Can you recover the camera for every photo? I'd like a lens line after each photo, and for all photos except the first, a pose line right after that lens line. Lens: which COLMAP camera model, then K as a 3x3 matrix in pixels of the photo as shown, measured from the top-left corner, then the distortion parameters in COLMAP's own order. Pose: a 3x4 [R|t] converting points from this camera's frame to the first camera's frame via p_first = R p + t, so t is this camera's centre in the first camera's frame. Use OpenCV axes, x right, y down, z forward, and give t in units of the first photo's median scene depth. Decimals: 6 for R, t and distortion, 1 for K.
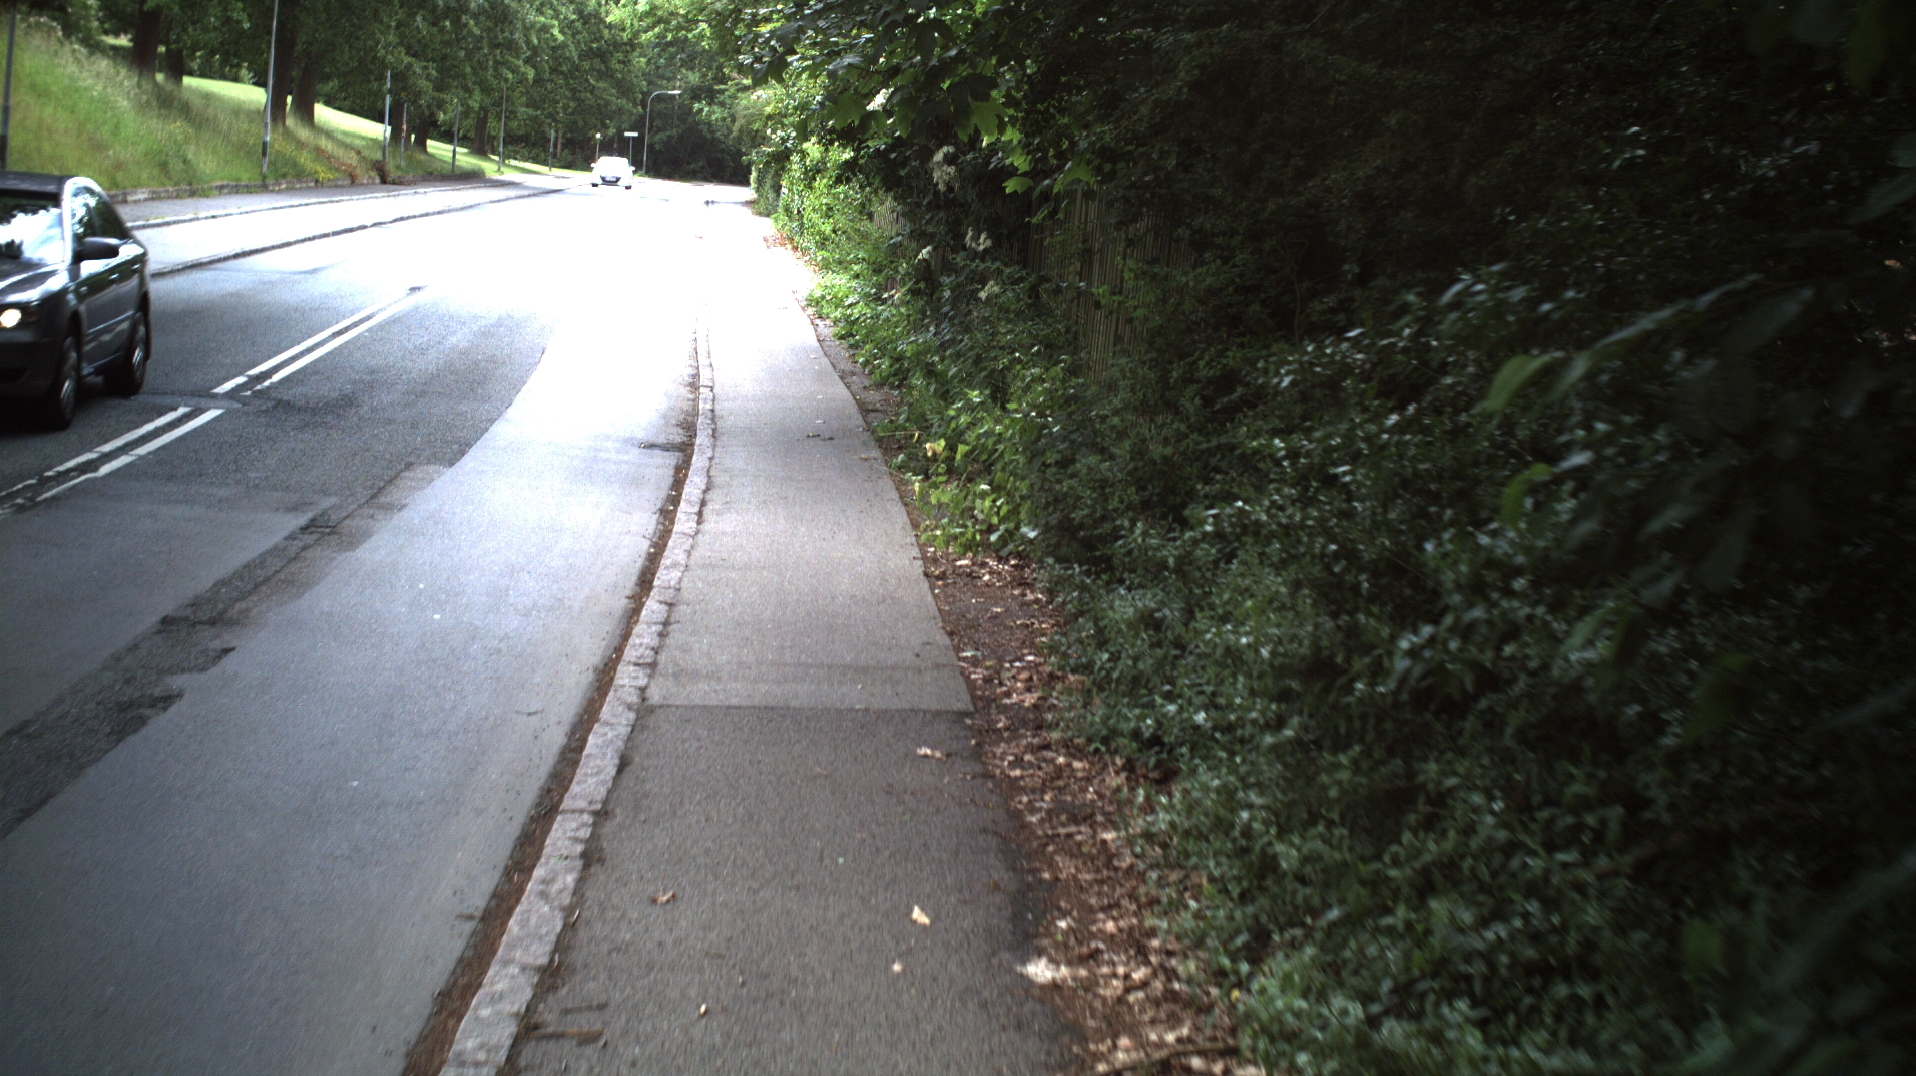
lens RADIAL K [[3415.4, 0, 958.0], [0, 3415.4, 538.0], [0, 0, 1]] dist [-0.310022, 0.520531]
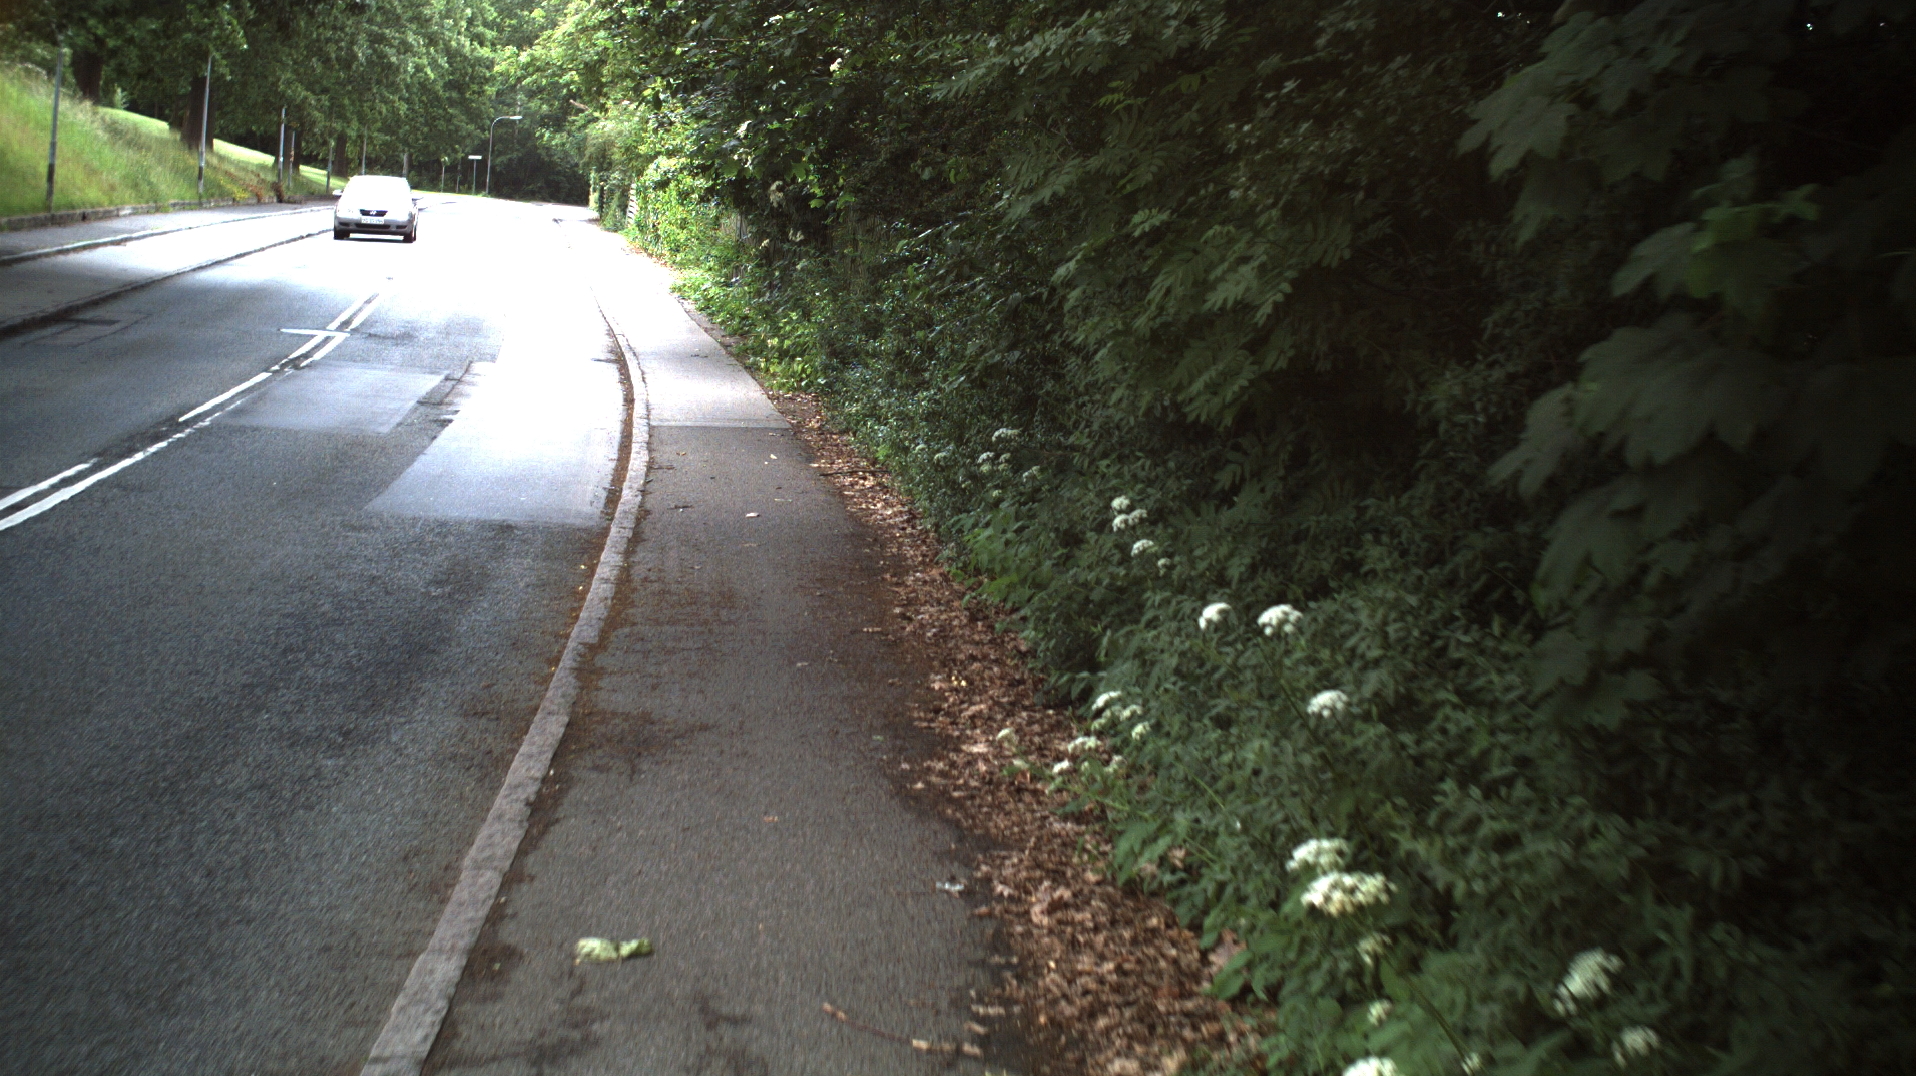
lens RADIAL K [[3415.4, 0, 958.0], [0, 3415.4, 538.0], [0, 0, 1]] dist [-0.310022, 0.520531]
pose [[0.998641, -0.001032, 0.052109, -0.001527], [0.001345, 0.999981, -0.005986, 0.052764], [-0.052102, 0.006048, 0.998623, -0.502117]]
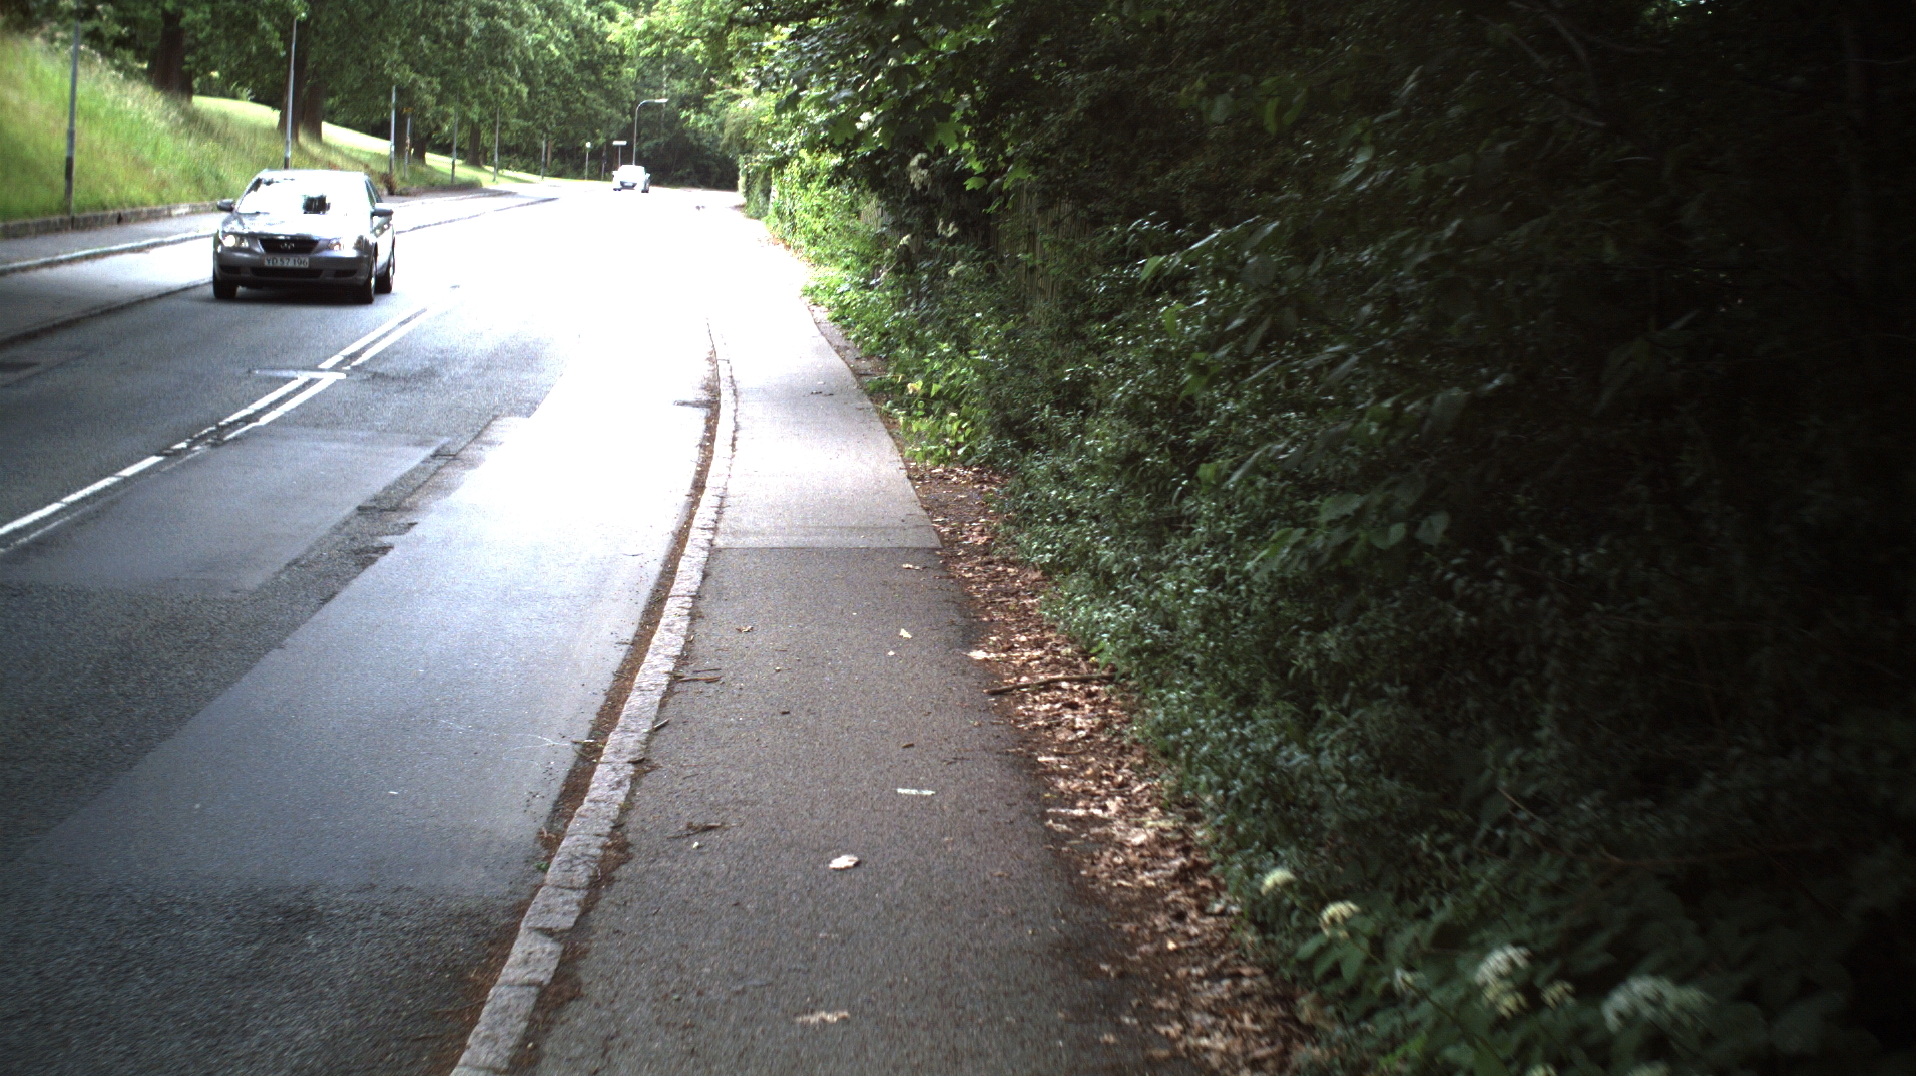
lens RADIAL K [[3415.4, 0, 958.0], [0, 3415.4, 538.0], [0, 0, 1]] dist [-0.310022, 0.520531]
pose [[0.999793, -0.020166, 0.002752, 0.002795], [0.020167, 0.999797, -0.000230, 0.017700], [-0.002747, 0.000285, 0.999996, -0.166485]]
